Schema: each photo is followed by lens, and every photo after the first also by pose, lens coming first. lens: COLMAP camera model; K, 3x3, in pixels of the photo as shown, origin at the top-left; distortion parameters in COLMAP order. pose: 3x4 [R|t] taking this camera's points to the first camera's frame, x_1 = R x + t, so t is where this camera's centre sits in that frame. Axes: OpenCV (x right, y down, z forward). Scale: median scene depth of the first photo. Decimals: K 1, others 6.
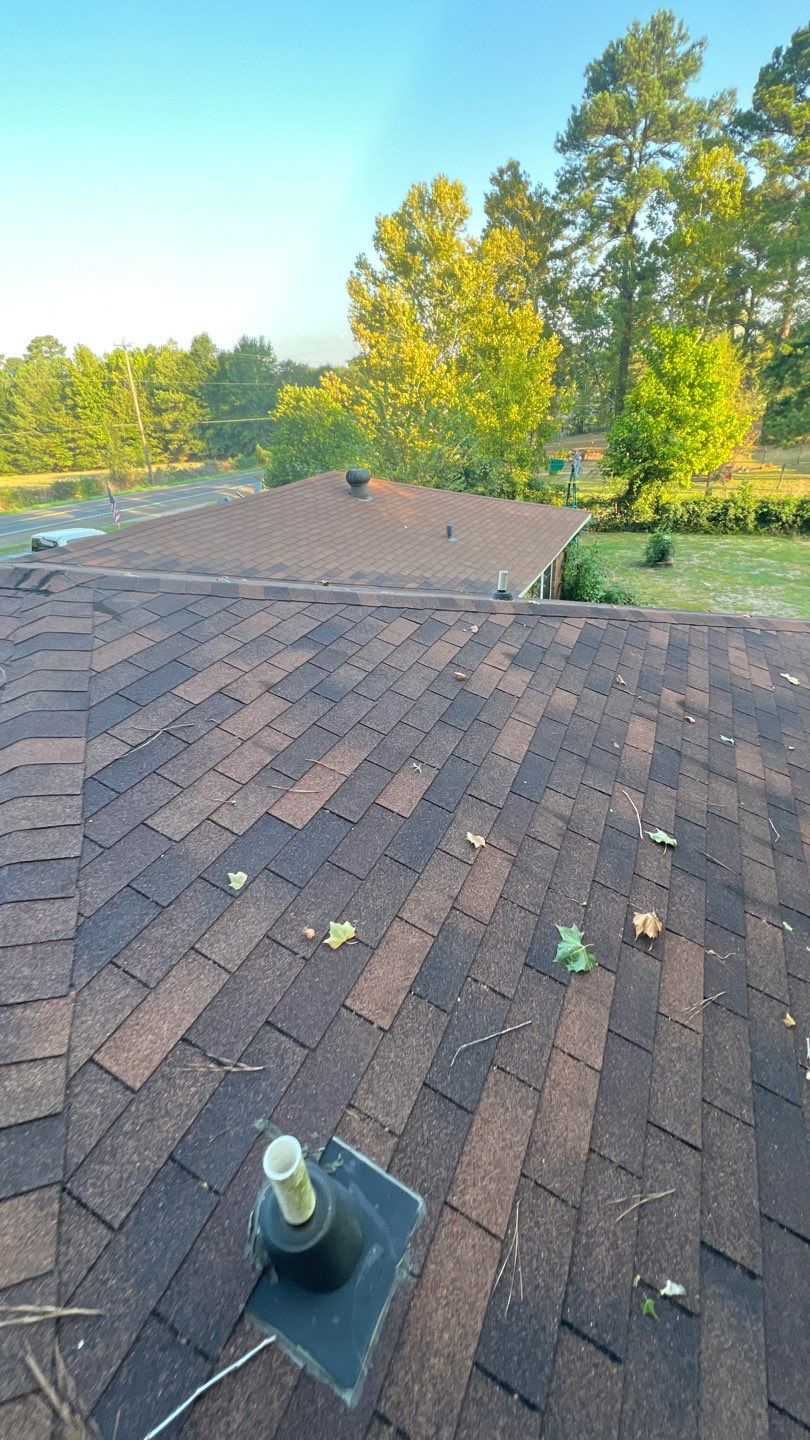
lens RADIAL K [[574.2, 0, 407.5], [0, 574.2, 717.7], [0, 0, 1]] dist [-0.004627, 0.001041]
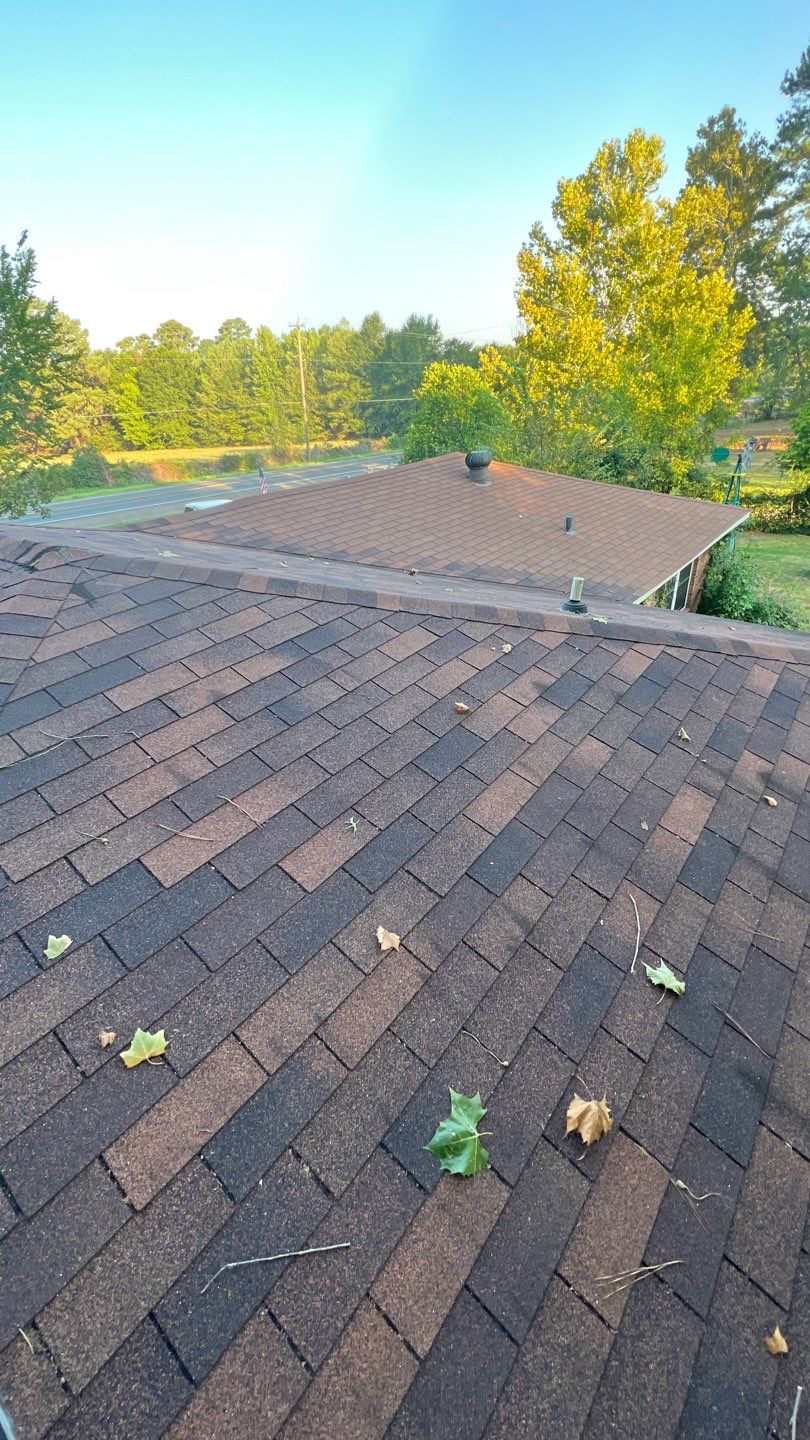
lens RADIAL K [[574.2, 0, 409.2], [0, 574.2, 718.5], [0, 0, 1]] dist [-0.004627, 0.001041]
pose [[0.969342, 0.128233, -0.209600, 0.173325], [-0.122564, 0.991659, 0.039870, -0.072443], [0.212964, -0.012958, 0.976974, 0.166560]]
